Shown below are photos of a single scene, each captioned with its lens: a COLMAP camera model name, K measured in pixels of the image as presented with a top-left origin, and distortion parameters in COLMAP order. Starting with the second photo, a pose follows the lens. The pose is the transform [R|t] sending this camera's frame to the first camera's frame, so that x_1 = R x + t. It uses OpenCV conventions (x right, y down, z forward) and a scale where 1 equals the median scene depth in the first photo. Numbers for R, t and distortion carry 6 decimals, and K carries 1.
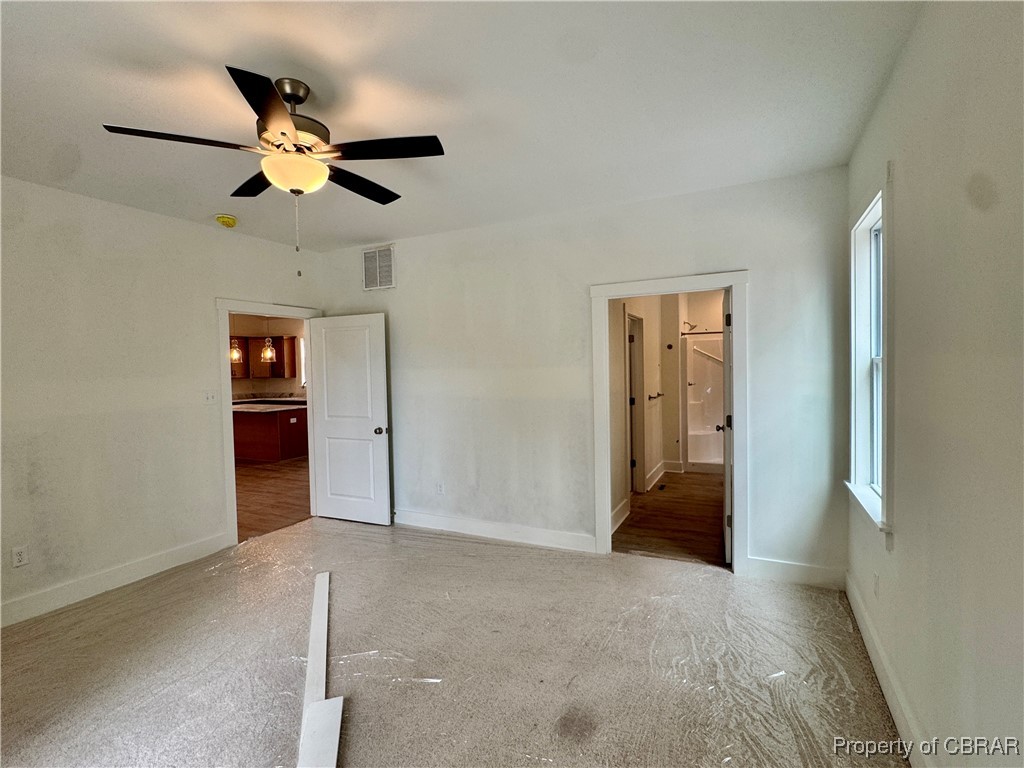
lens RADIAL K [[517.7, 0, 511.6], [0, 517.7, 385.3], [0, 0, 1]] dist [-0.008574, -0.001102]
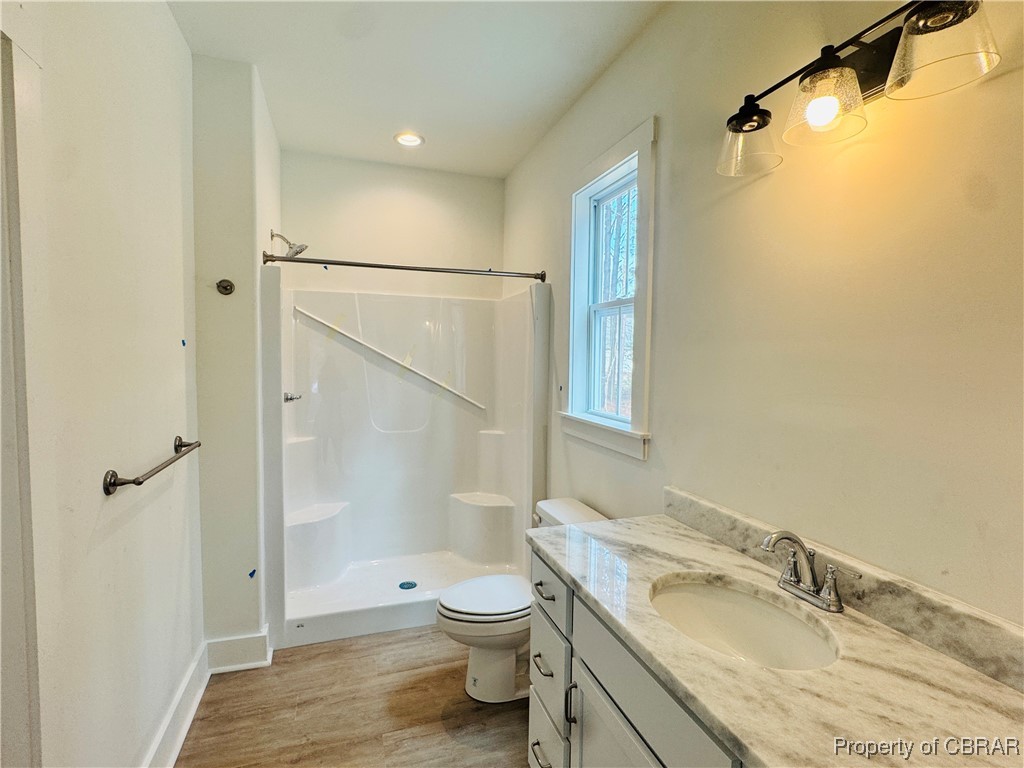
lens RADIAL K [[517.7, 0, 511.4], [0, 517.7, 389.9], [0, 0, 1]] dist [-0.008574, -0.001102]
pose [[0.731549, -0.016233, 0.681596, 0.216032], [-0.009576, 0.999373, 0.034080, -0.023088], [-0.681722, -0.031458, 0.730935, 0.640305]]
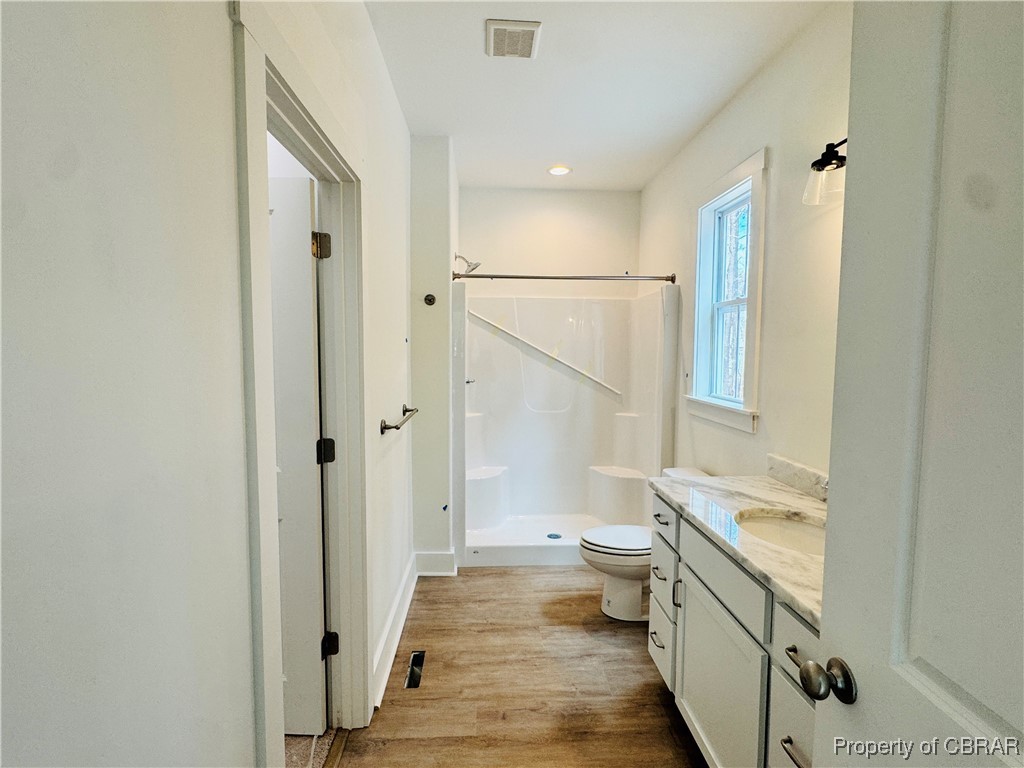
lens RADIAL K [[517.7, 0, 508.7], [0, 517.7, 386.2], [0, 0, 1]] dist [-0.008574, -0.001102]
pose [[0.886631, -0.011448, 0.462336, 0.158289], [-0.010146, 0.998971, 0.044194, -0.020108], [-0.462367, -0.043875, 0.885603, 0.567088]]
